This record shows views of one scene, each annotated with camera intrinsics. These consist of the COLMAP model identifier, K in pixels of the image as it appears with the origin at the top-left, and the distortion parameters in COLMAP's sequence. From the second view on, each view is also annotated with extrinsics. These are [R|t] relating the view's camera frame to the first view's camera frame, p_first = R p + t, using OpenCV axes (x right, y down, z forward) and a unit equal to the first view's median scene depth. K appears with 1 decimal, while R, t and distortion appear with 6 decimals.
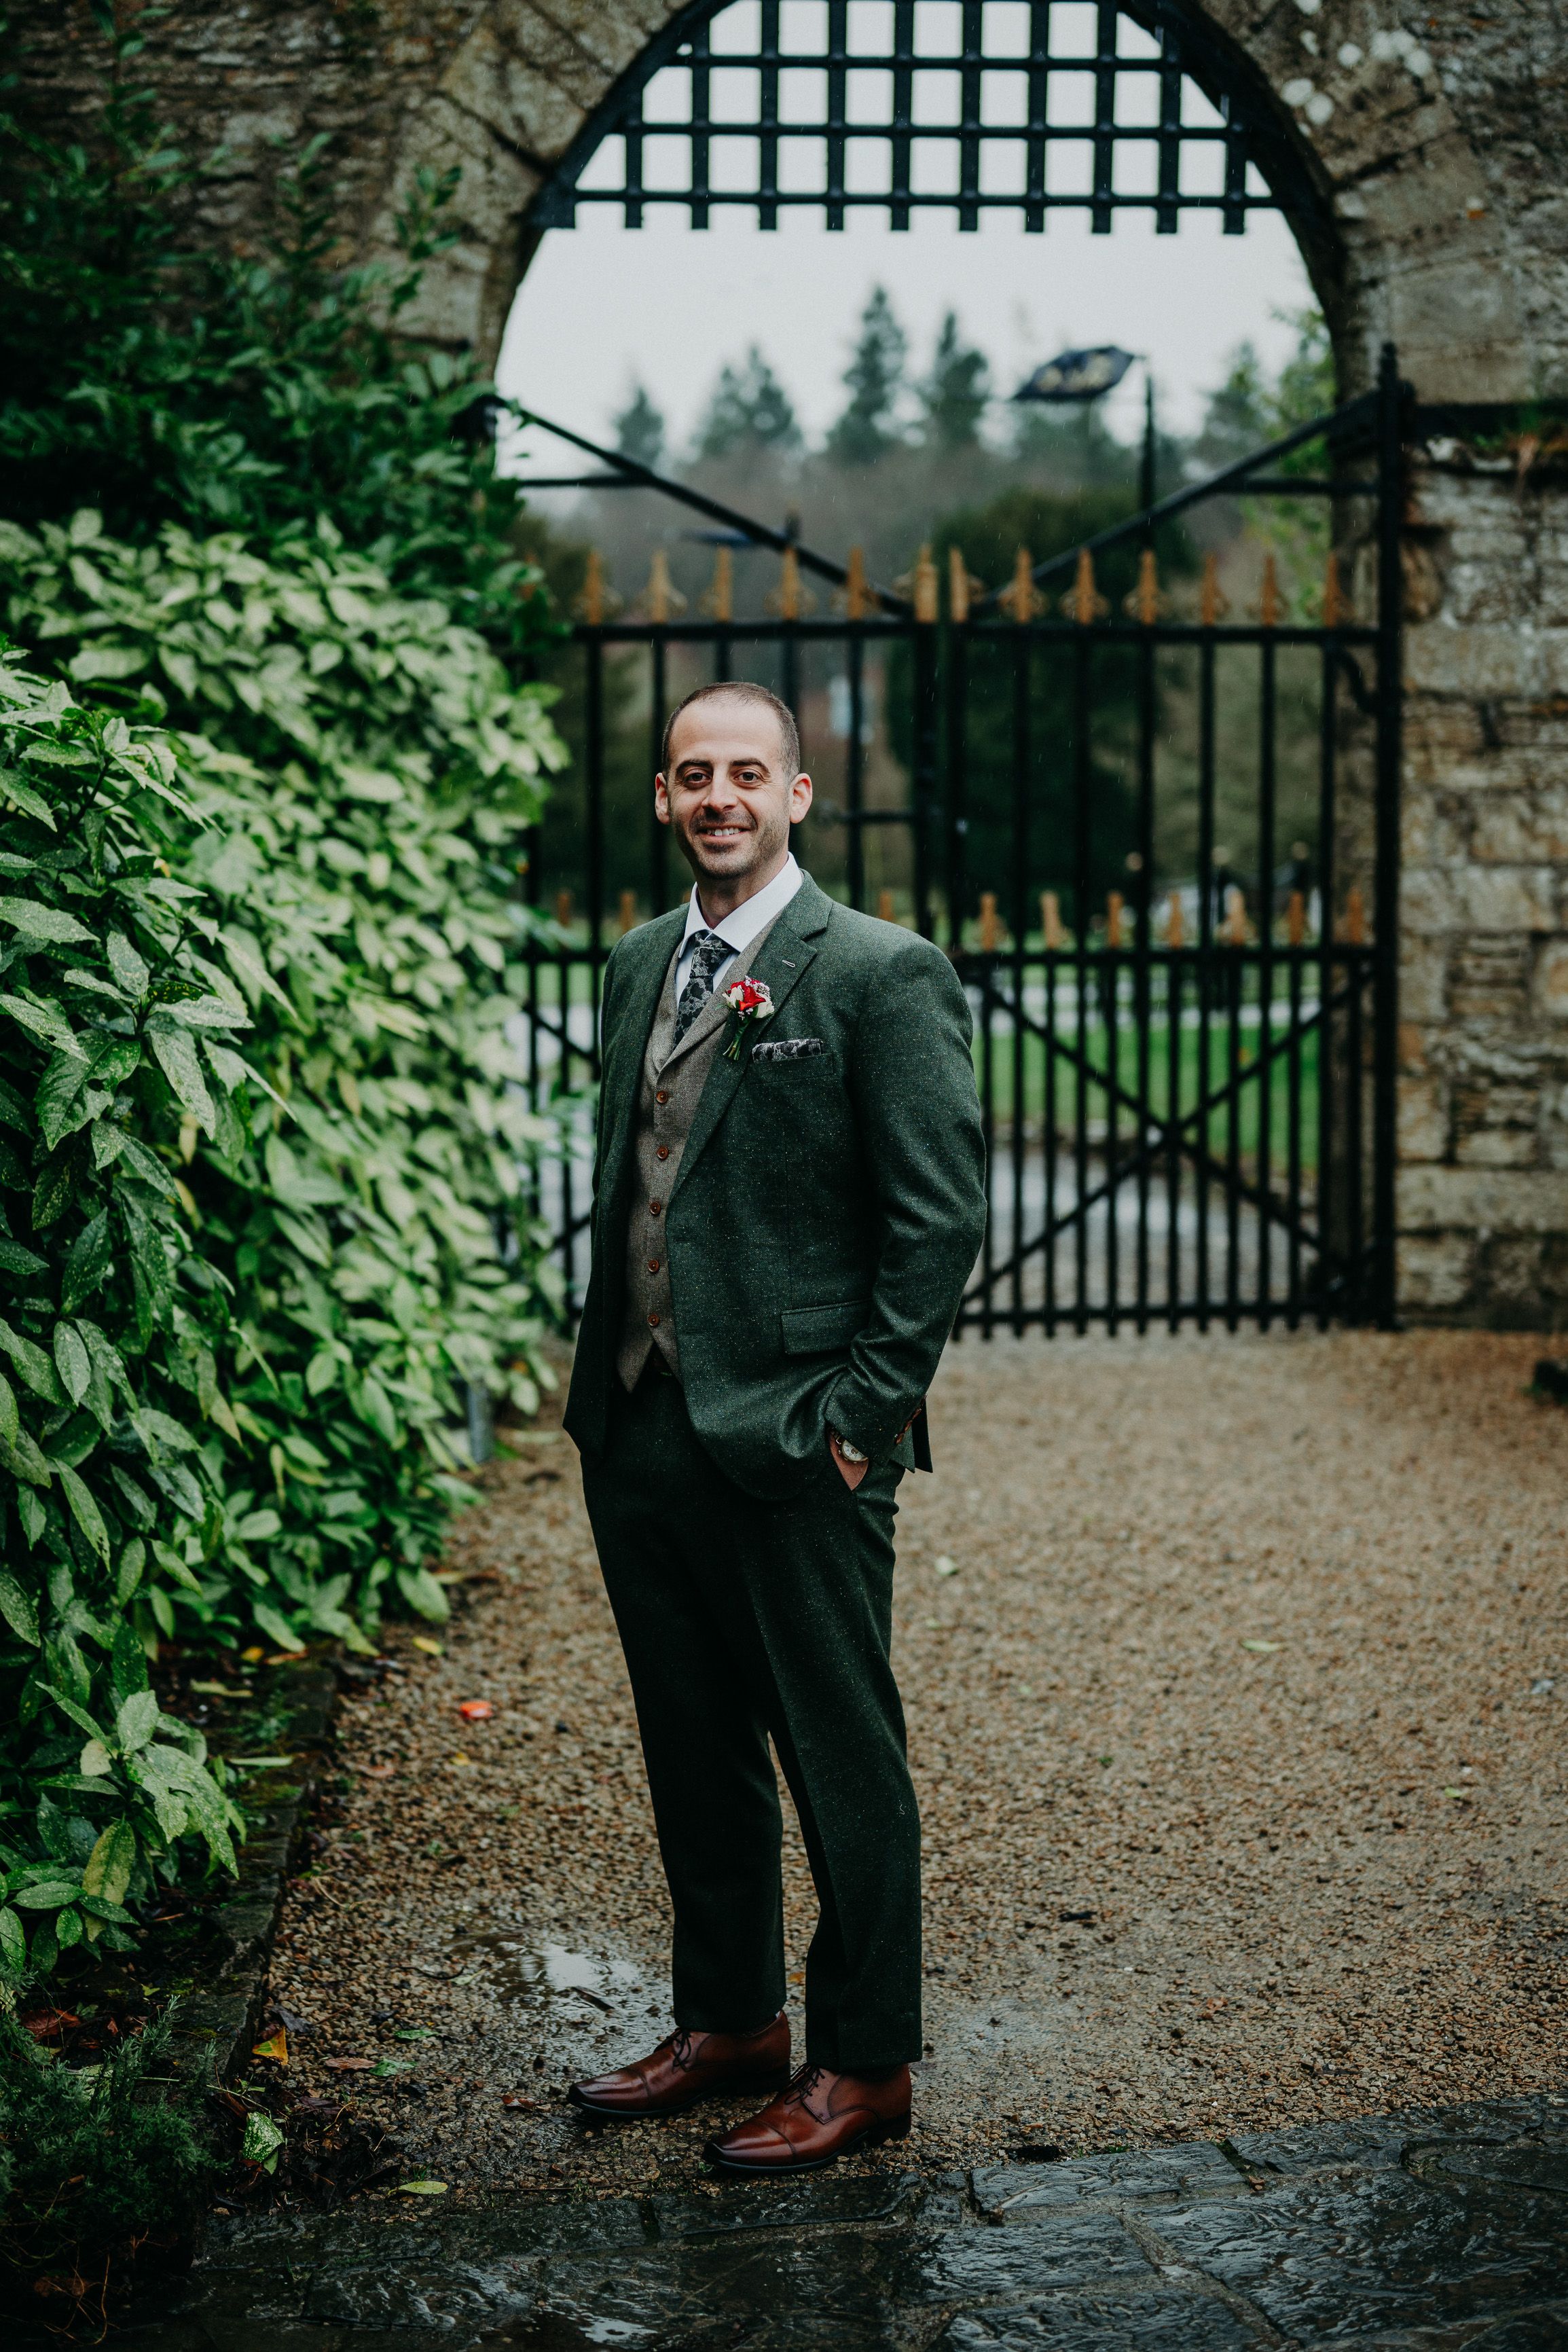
lens RADIAL K [[3844.1, 0, 783.1], [0, 3844.1, 1150.5], [0, 0, 1]] dist [0.011124, -0.349640]
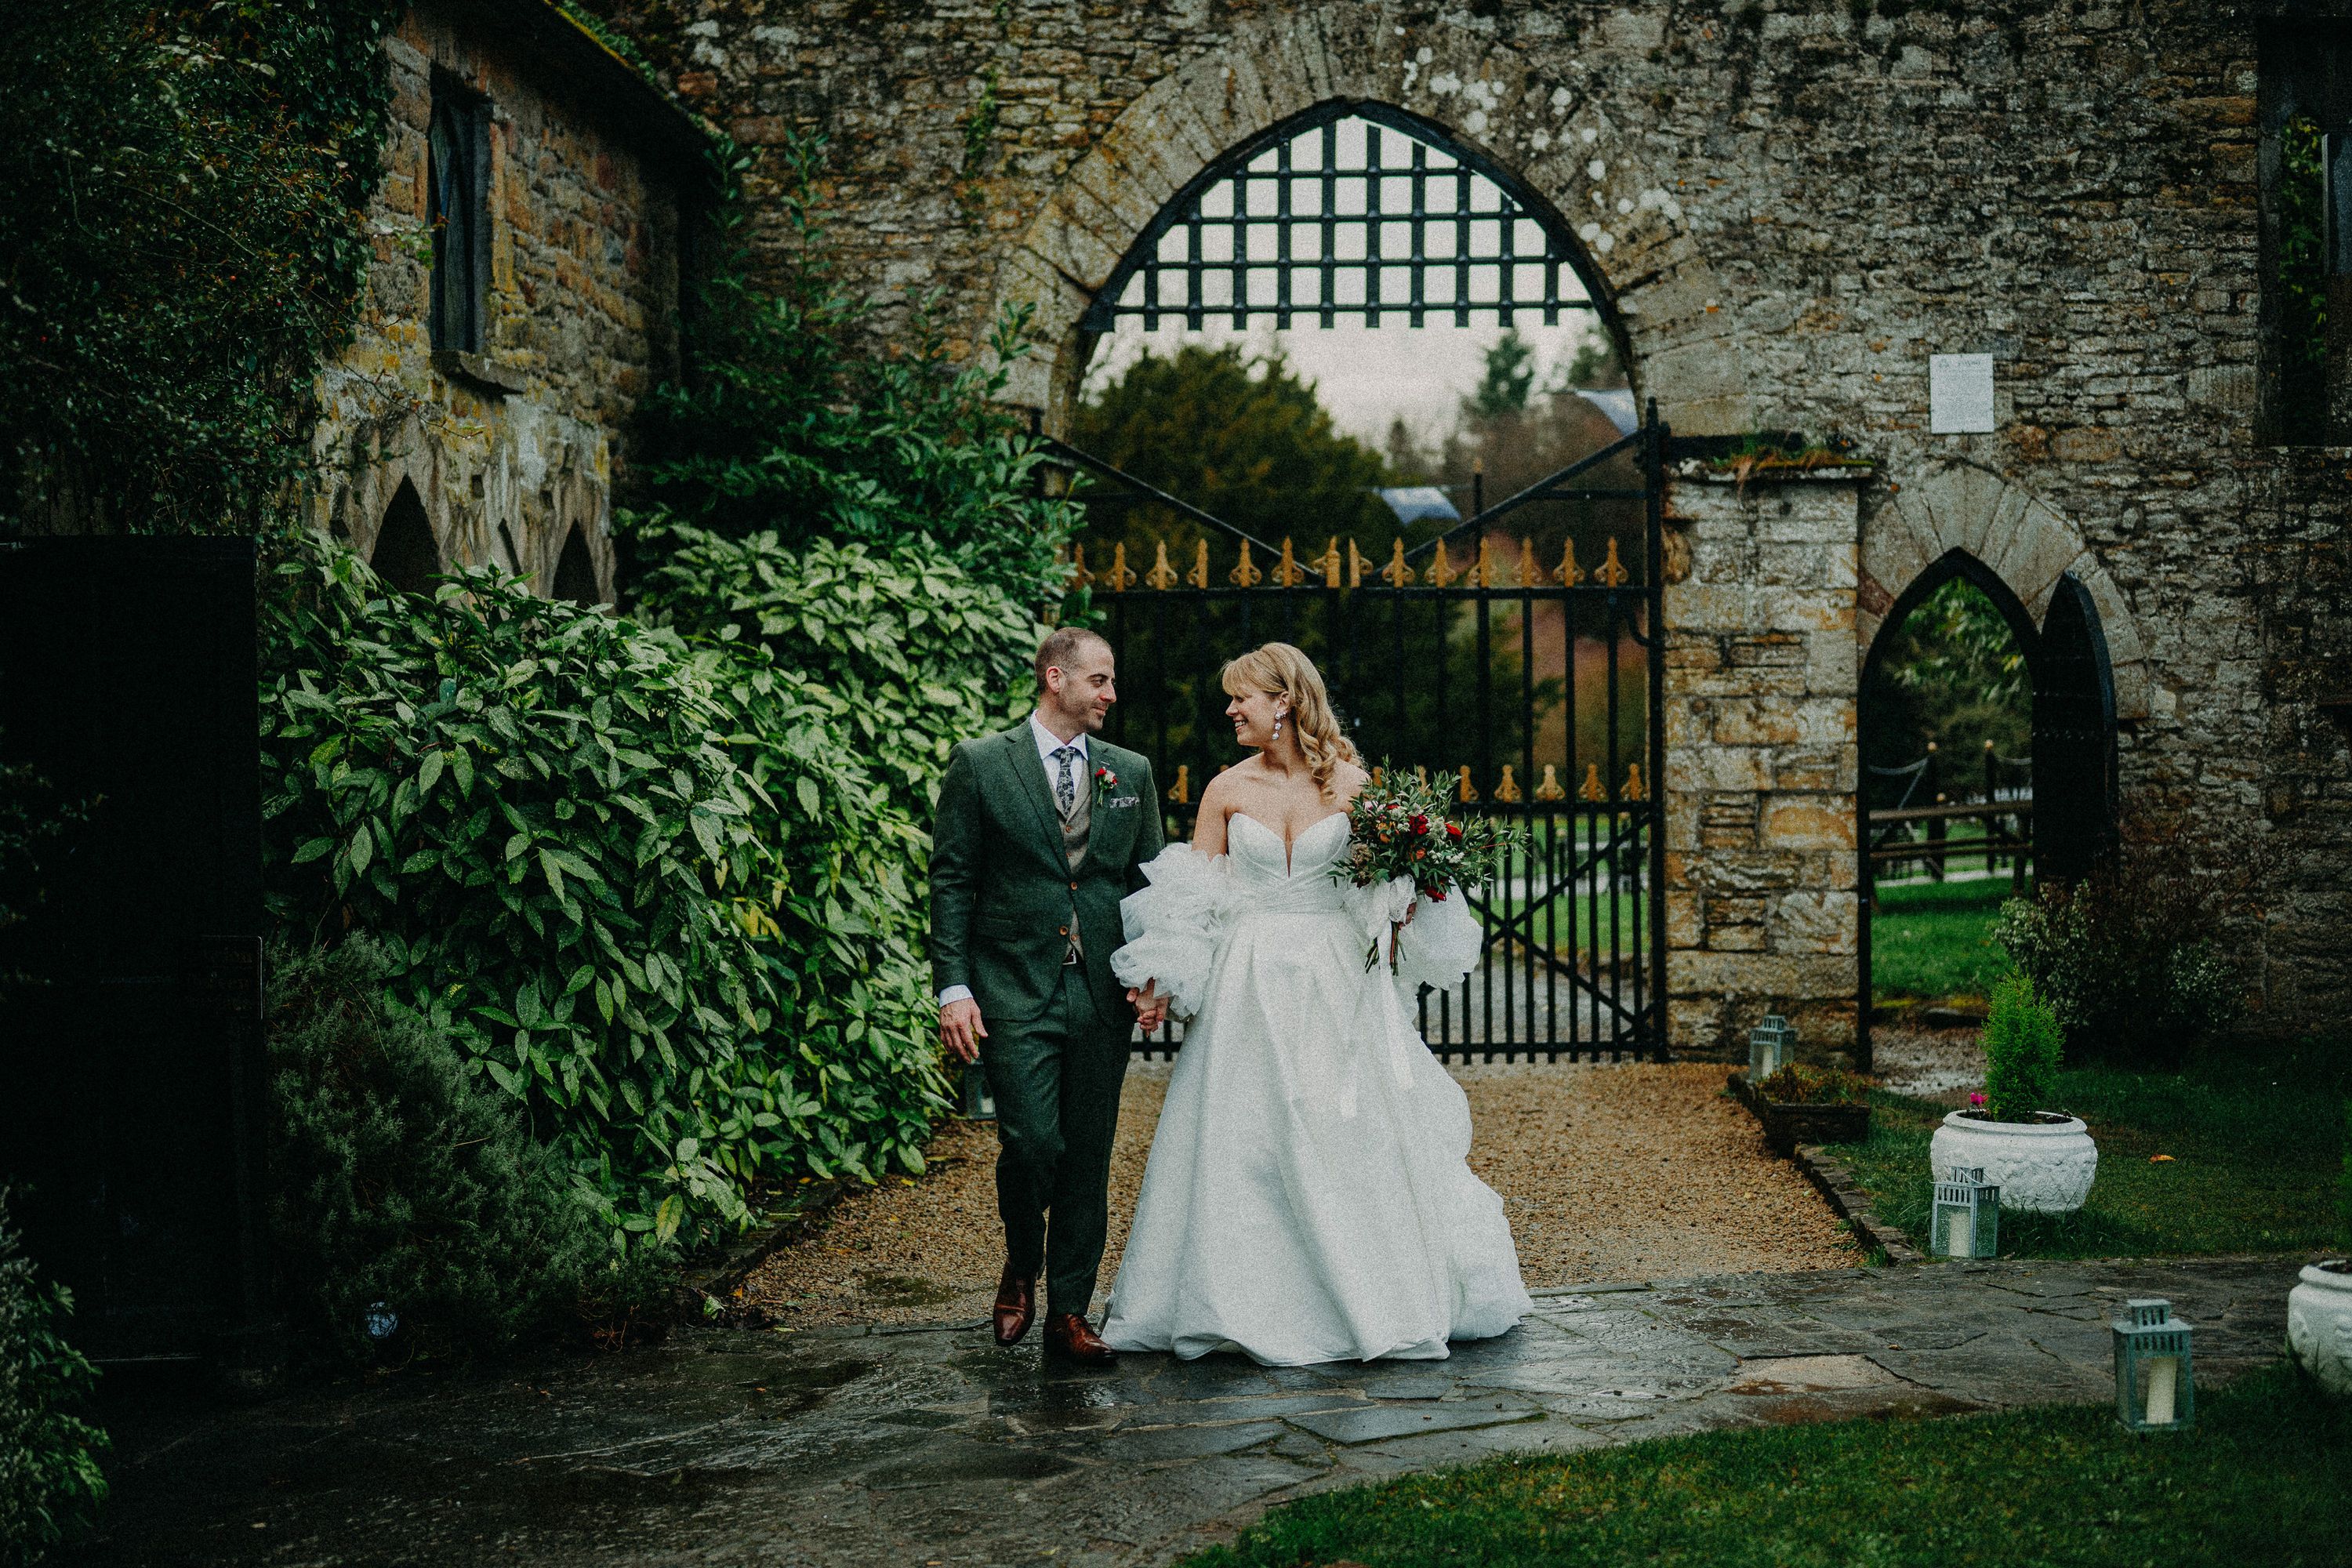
lens RADIAL K [[3626.1, 0, 1176.0], [0, 3626.1, 784.0], [0, 0, 1]] dist [0.007321, -0.252403]
pose [[0.991896, -0.003579, -0.127001, 0.153023], [-0.005297, 0.997569, -0.069486, 0.038699], [0.126941, 0.069595, 0.989466, -0.408076]]
